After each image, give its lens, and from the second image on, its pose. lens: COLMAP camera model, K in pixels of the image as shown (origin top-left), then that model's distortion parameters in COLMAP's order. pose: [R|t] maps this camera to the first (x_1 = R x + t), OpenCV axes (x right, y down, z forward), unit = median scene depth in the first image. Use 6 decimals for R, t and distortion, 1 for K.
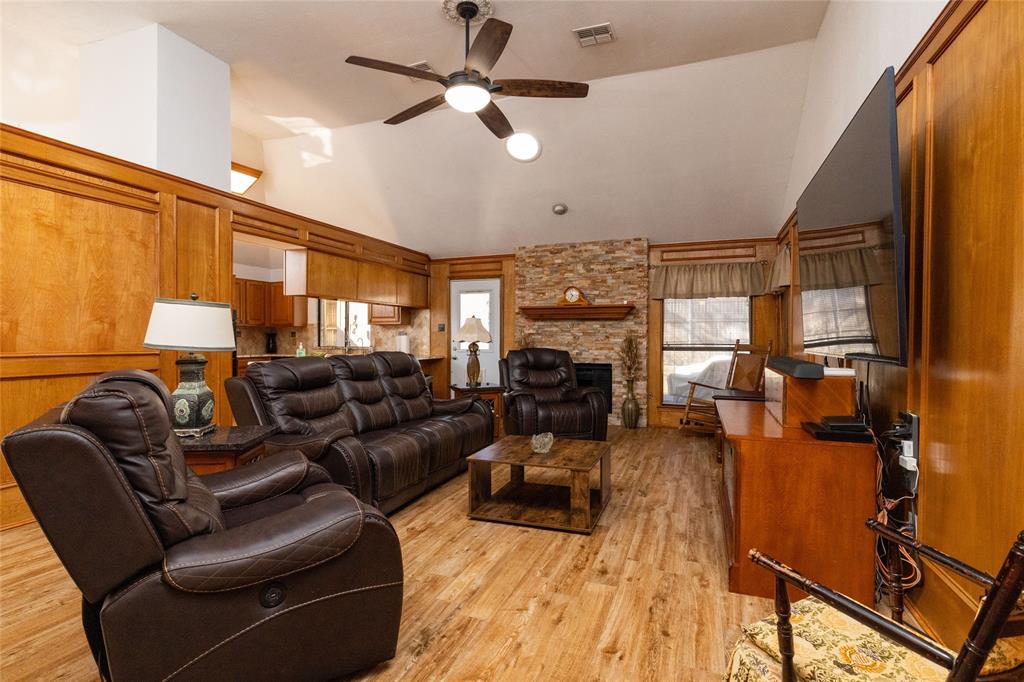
lens RADIAL K [[492.5, 0, 512.0], [0, 492.5, 341.0], [0, 0, 1]] dist [0.001217, 0.000337]
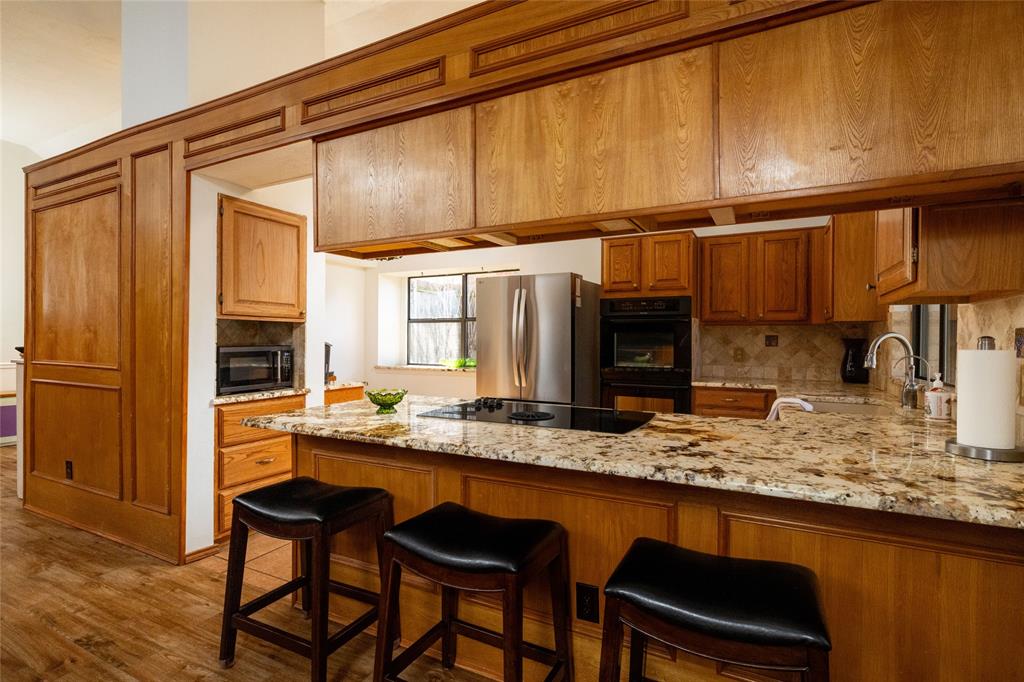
lens RADIAL K [[513.3, 0, 512.0], [0, 513.3, 341.0], [0, 0, 1]] dist [0.000818, 0.000064]
pose [[-0.106086, 0.000769, -0.994357, 0.024054], [-0.010898, 0.999939, 0.001936, -0.025191], [0.994297, 0.011042, -0.106071, 1.663421]]
